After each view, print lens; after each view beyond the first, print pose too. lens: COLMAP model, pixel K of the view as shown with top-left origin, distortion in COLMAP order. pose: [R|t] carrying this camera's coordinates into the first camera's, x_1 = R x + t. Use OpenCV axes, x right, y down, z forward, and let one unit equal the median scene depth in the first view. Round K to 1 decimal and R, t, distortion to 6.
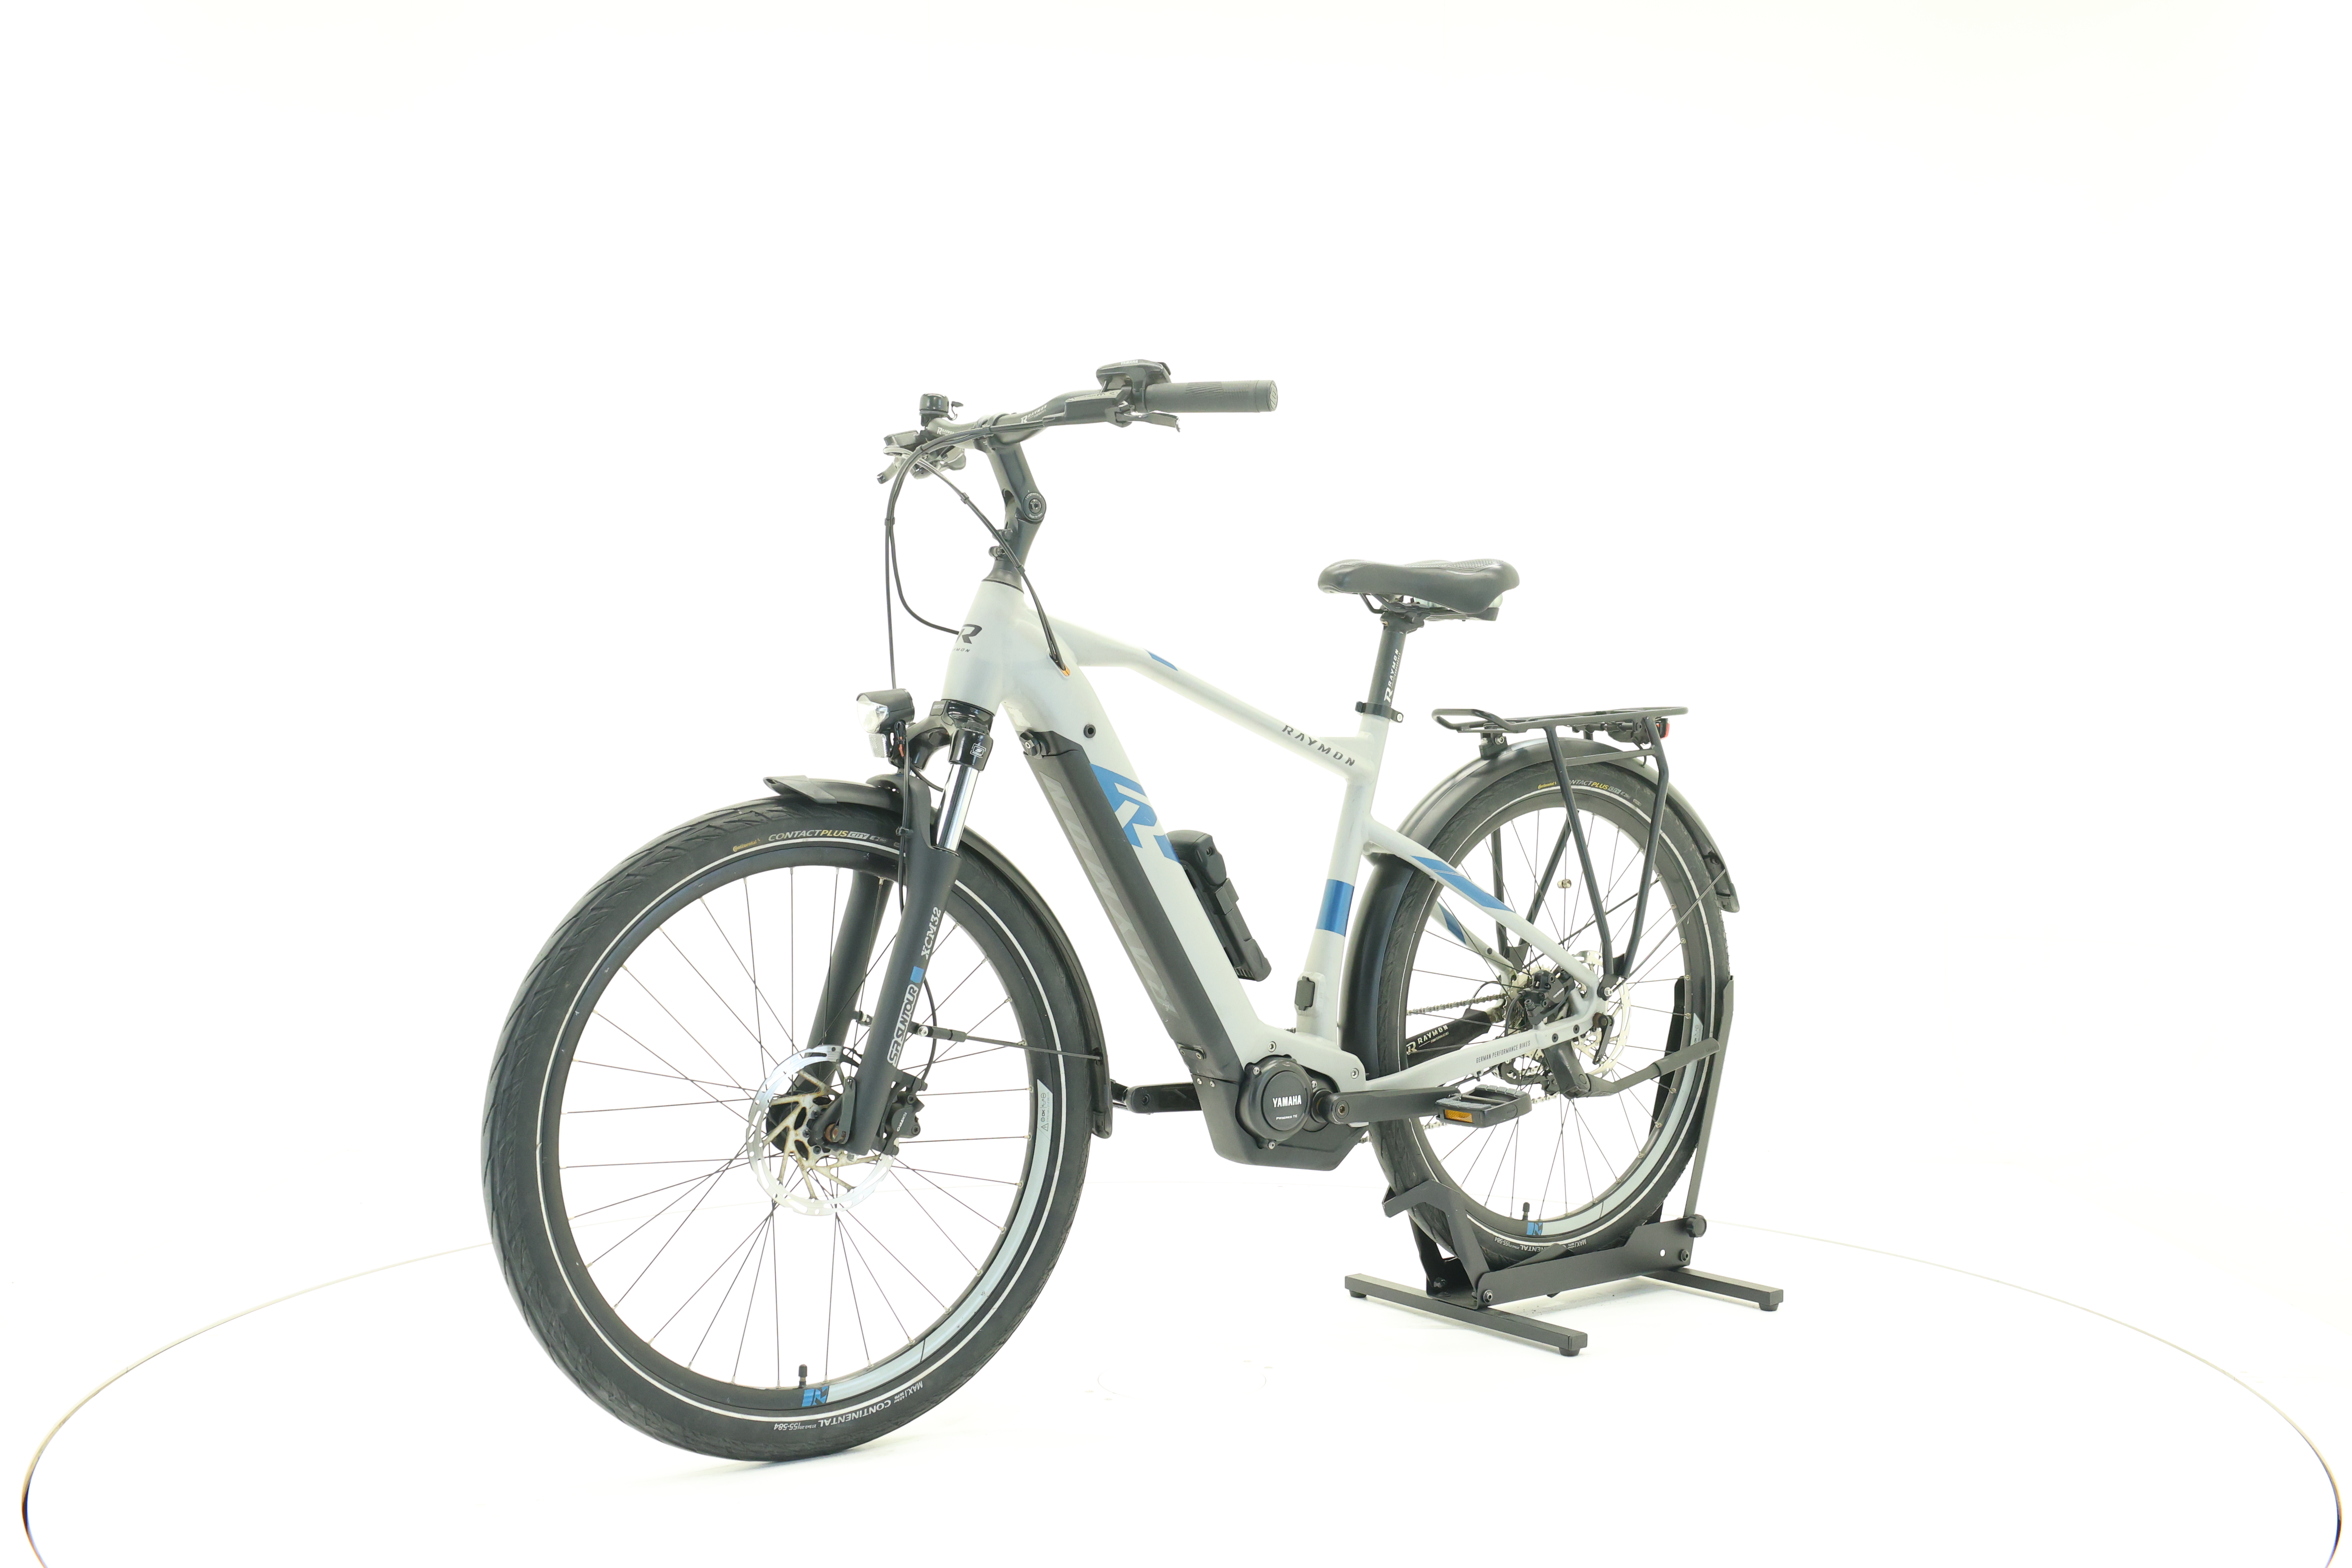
lens RADIAL K [[2500.2, 0, 1173.2], [0, 2500.2, 773.5], [0, 0, 1]] dist [-0.043117, 0.000000]
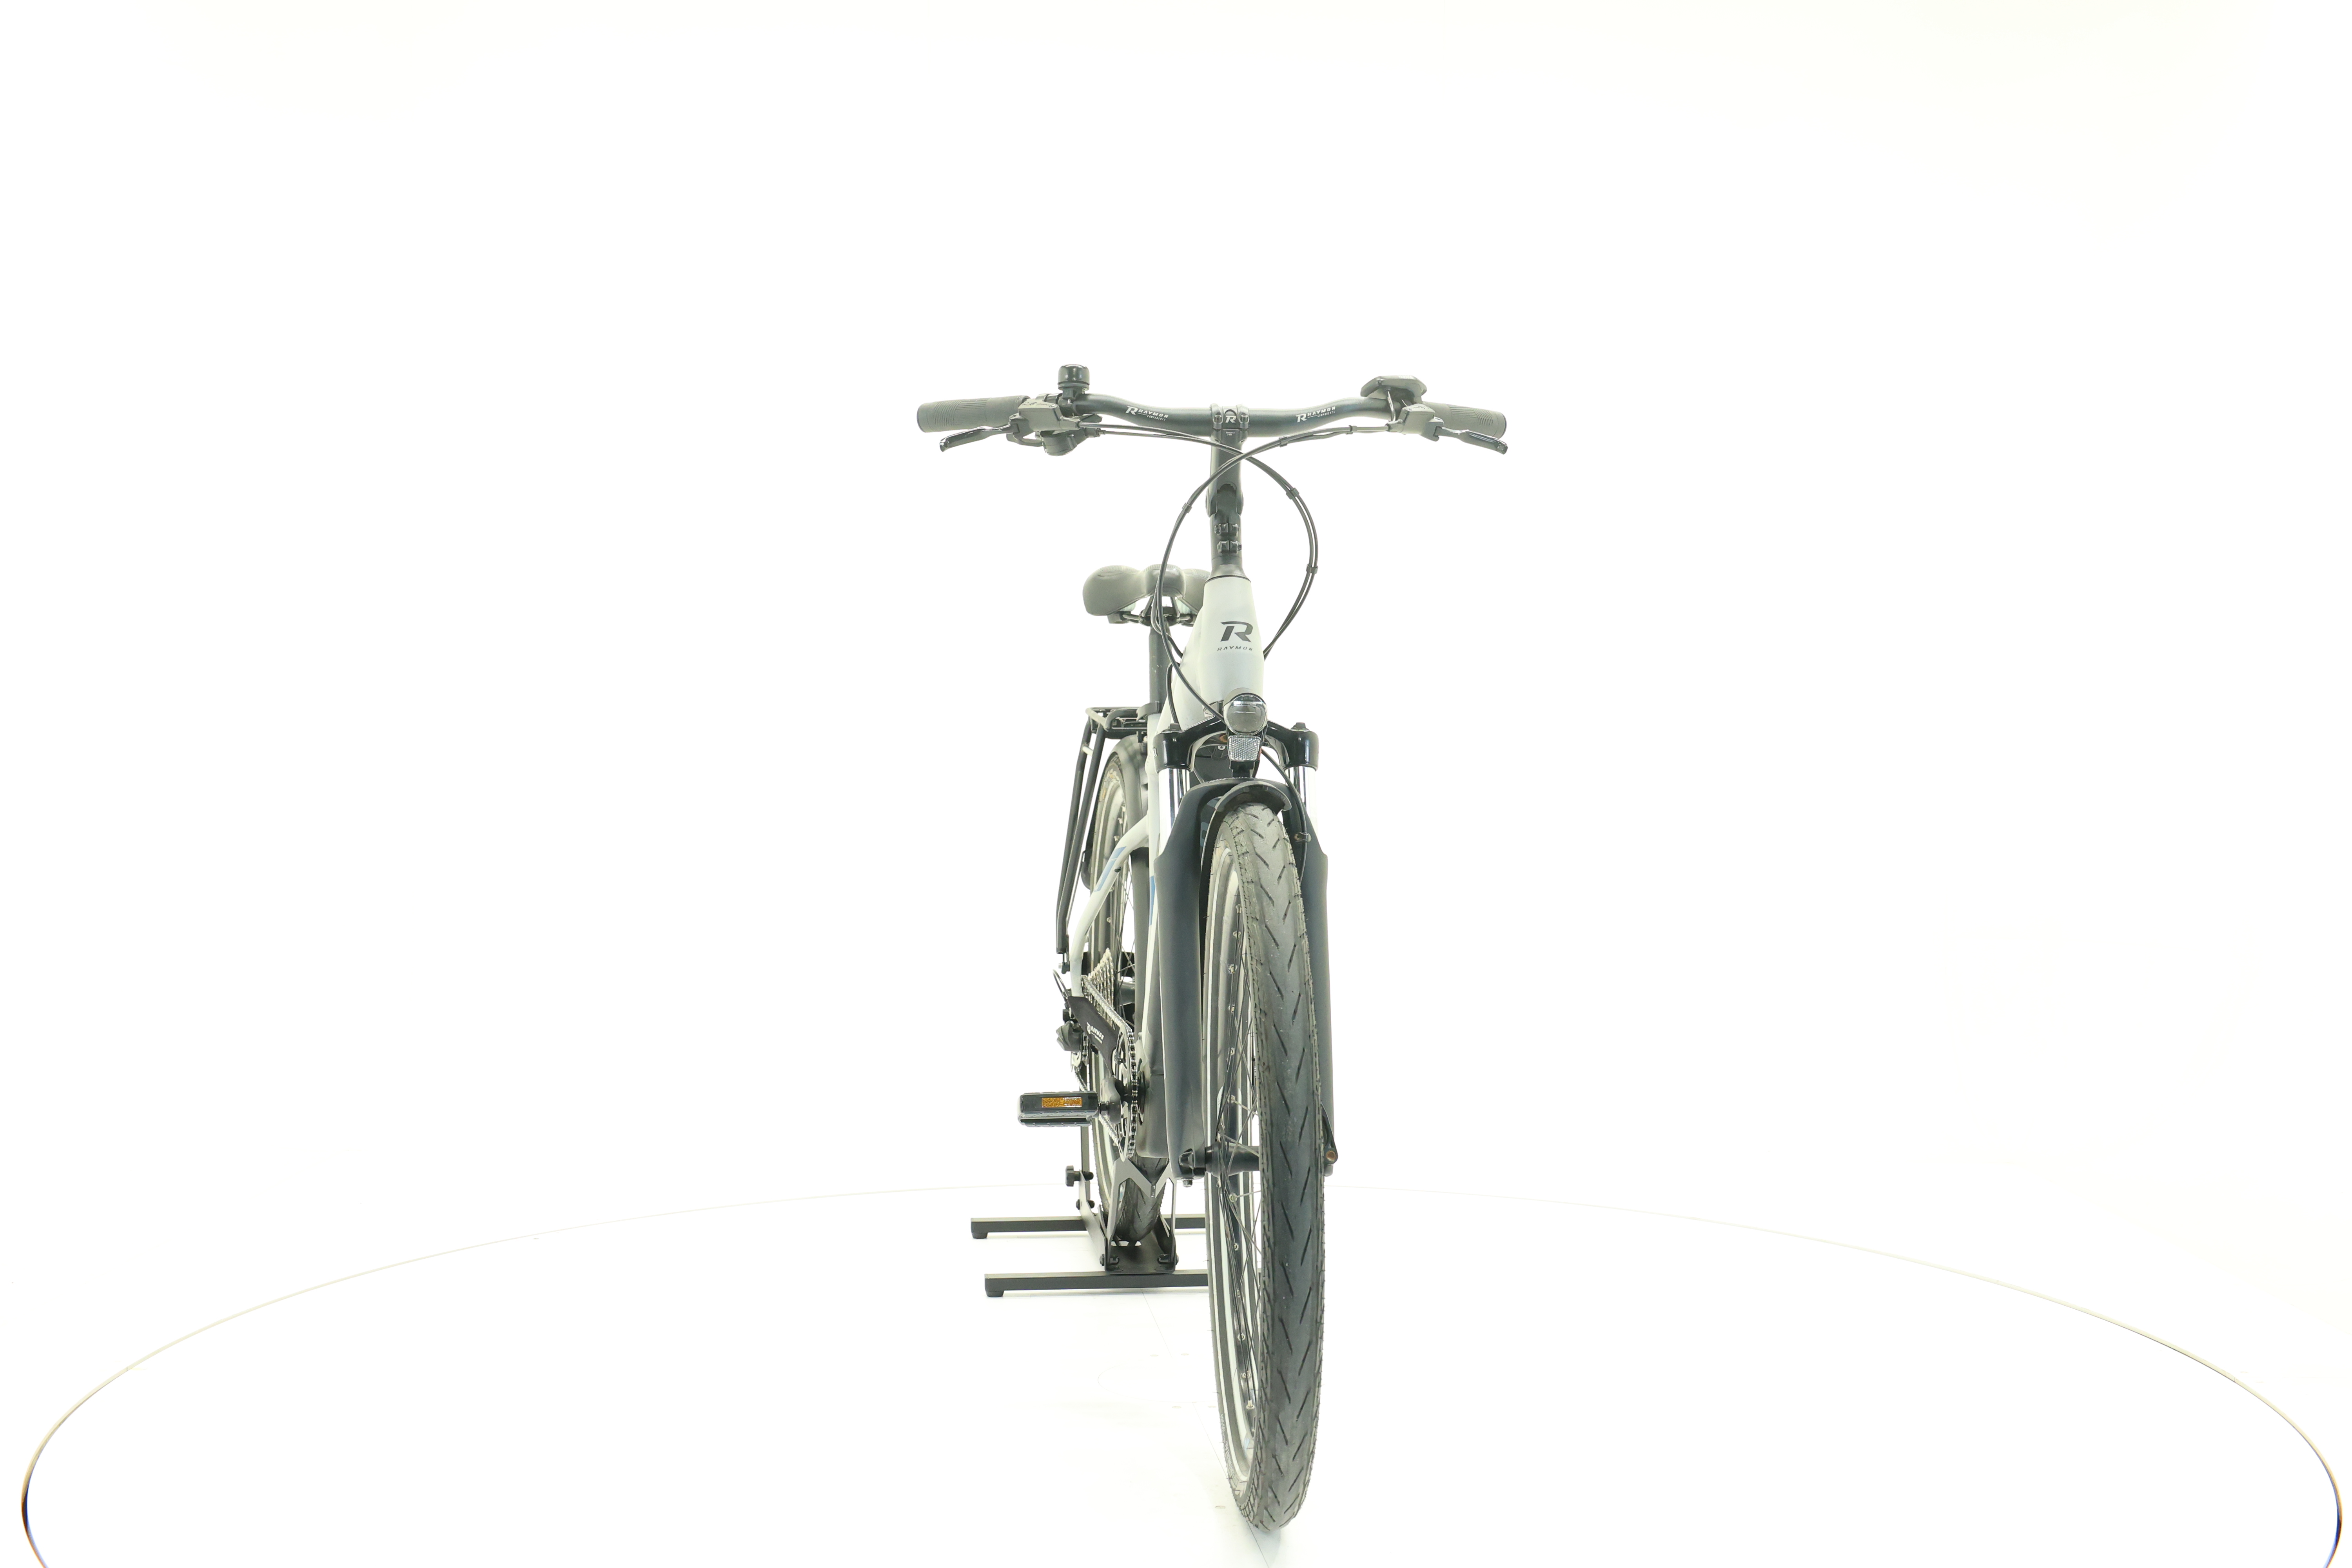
lens RADIAL K [[2500.2, 0, 1173.4], [0, 2500.2, 791.9], [0, 0, 1]] dist [-0.043117, 0.000000]
pose [[0.508570, -0.025269, 0.860650, -0.868517], [0.014257, 0.999679, 0.020926, -0.013944], [-0.860903, 0.001628, 0.508767, 0.501278]]
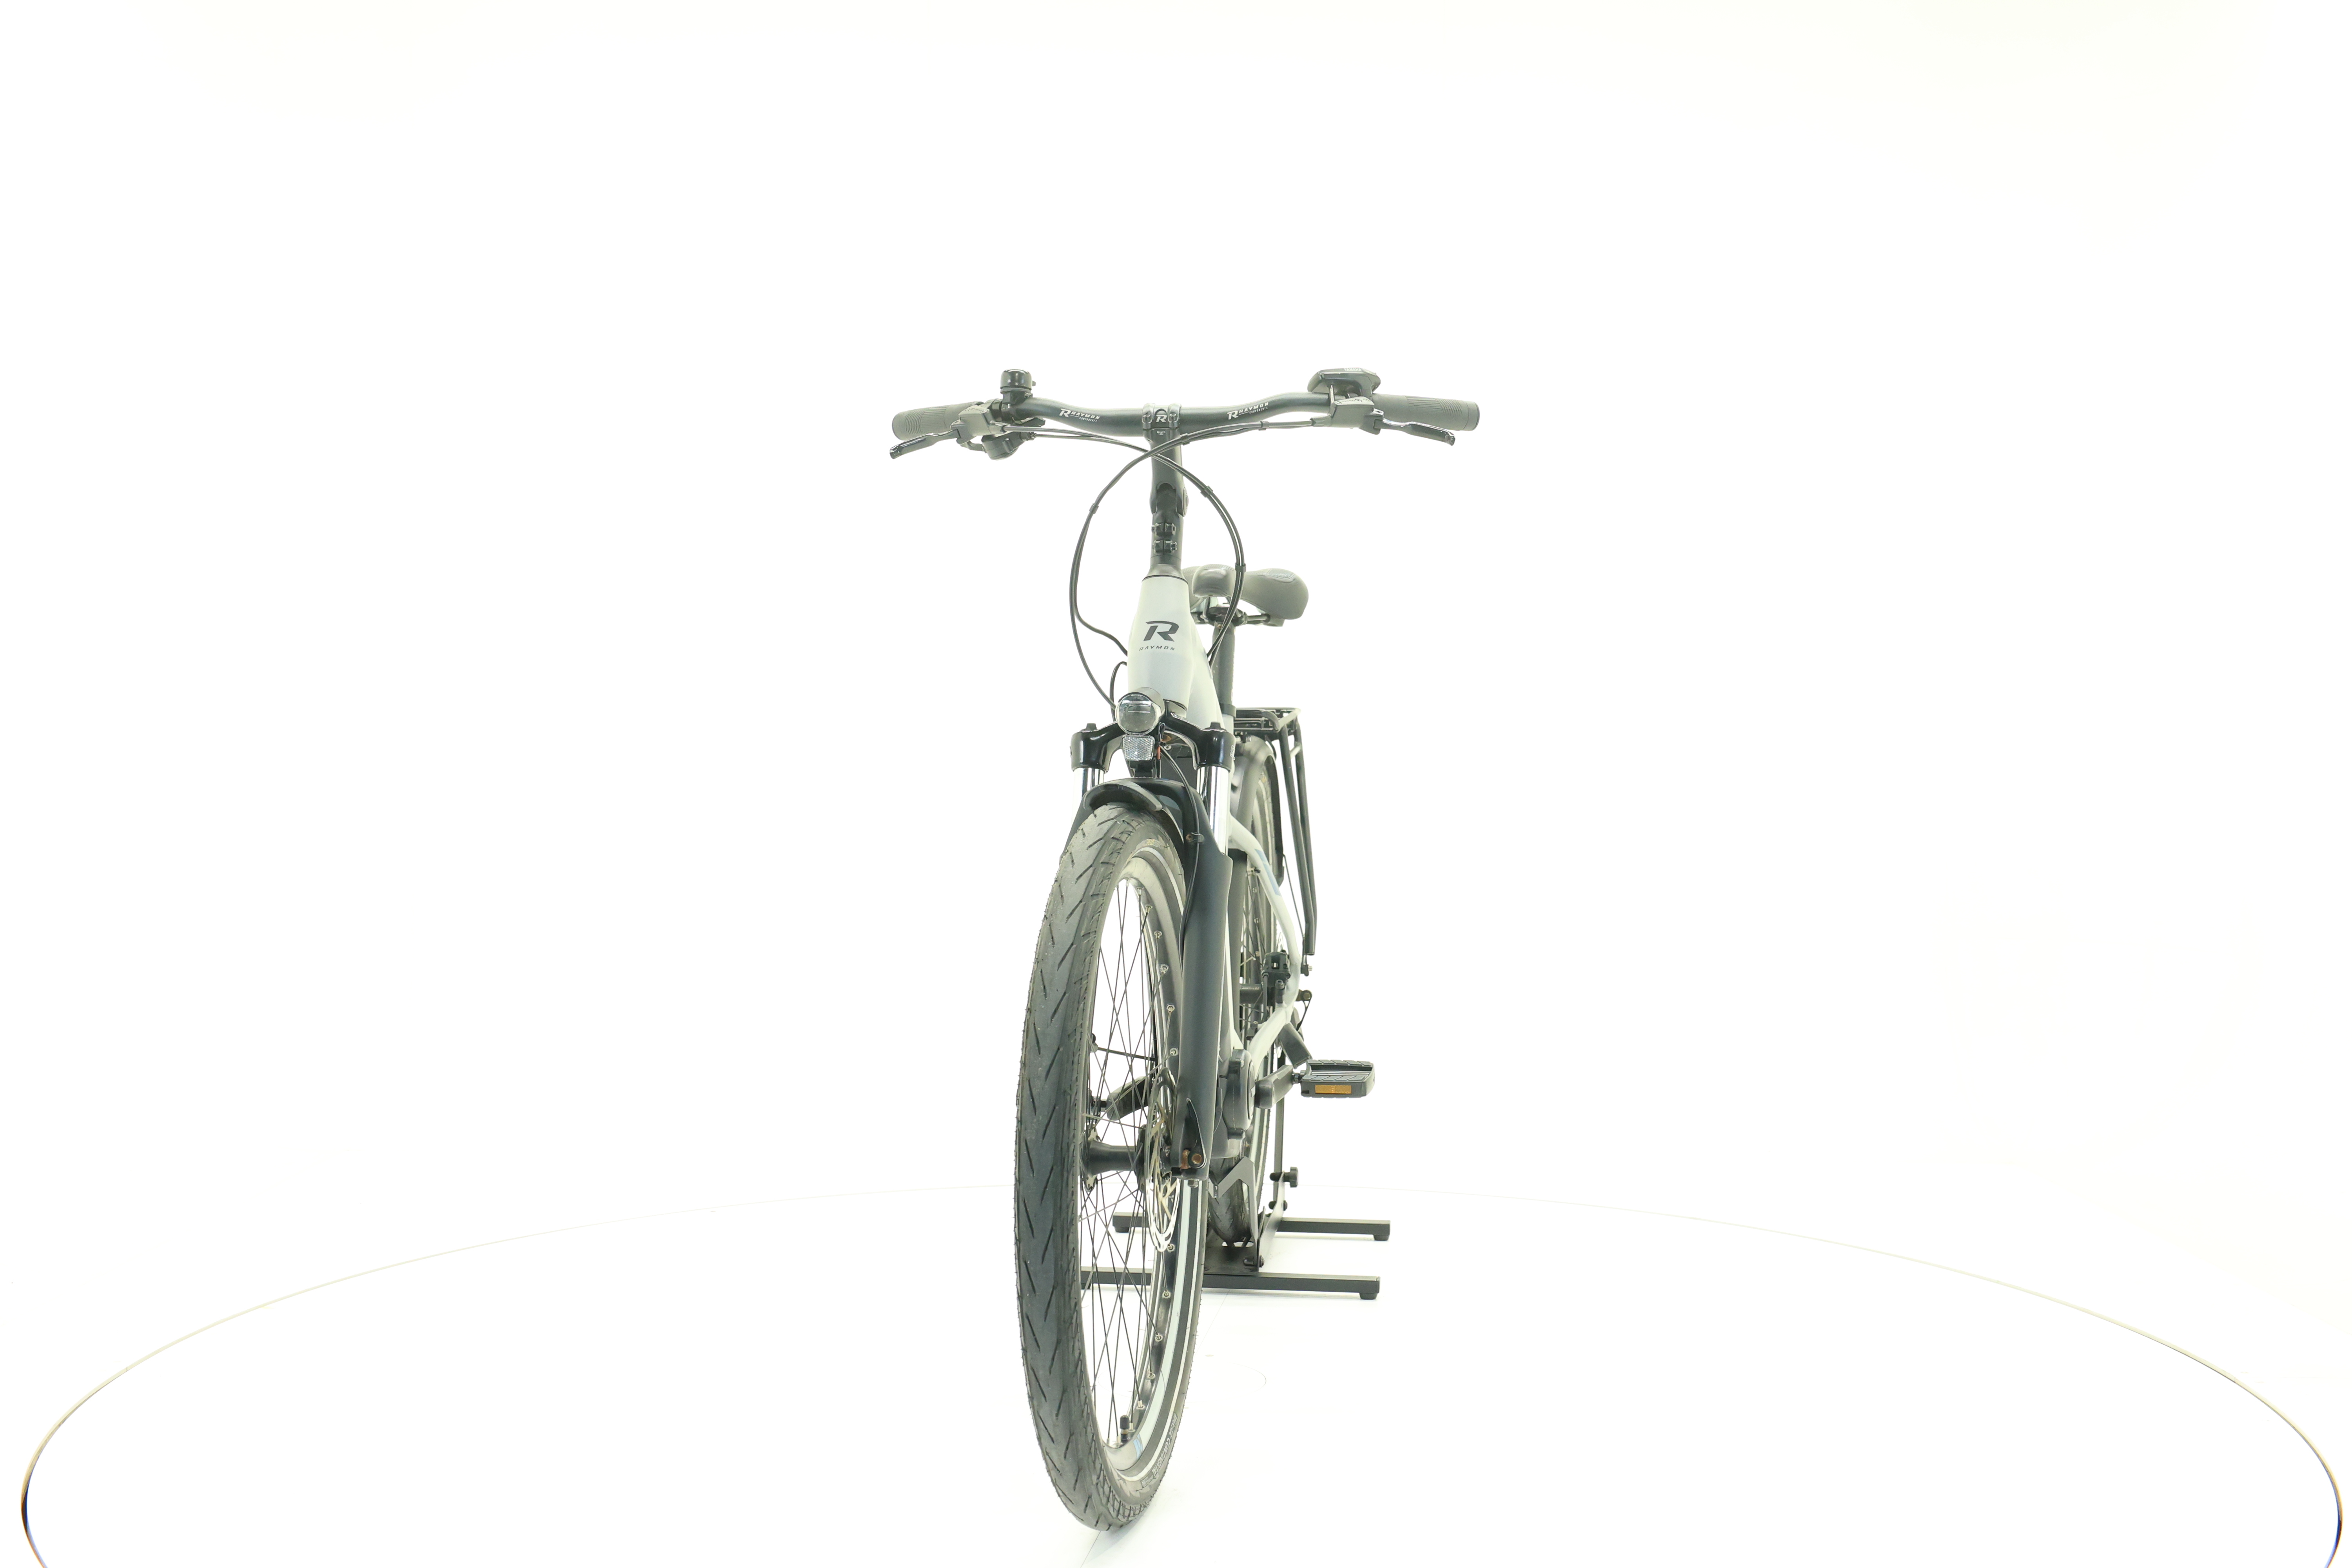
lens RADIAL K [[2500.2, 0, 1181.5], [0, 2500.2, 792.4], [0, 0, 1]] dist [-0.043117, 0.000000]
pose [[0.706999, -0.020441, 0.706919, -0.711543], [0.012445, 0.999787, 0.016463, -0.009112], [-0.707105, -0.002842, 0.707103, 0.297487]]
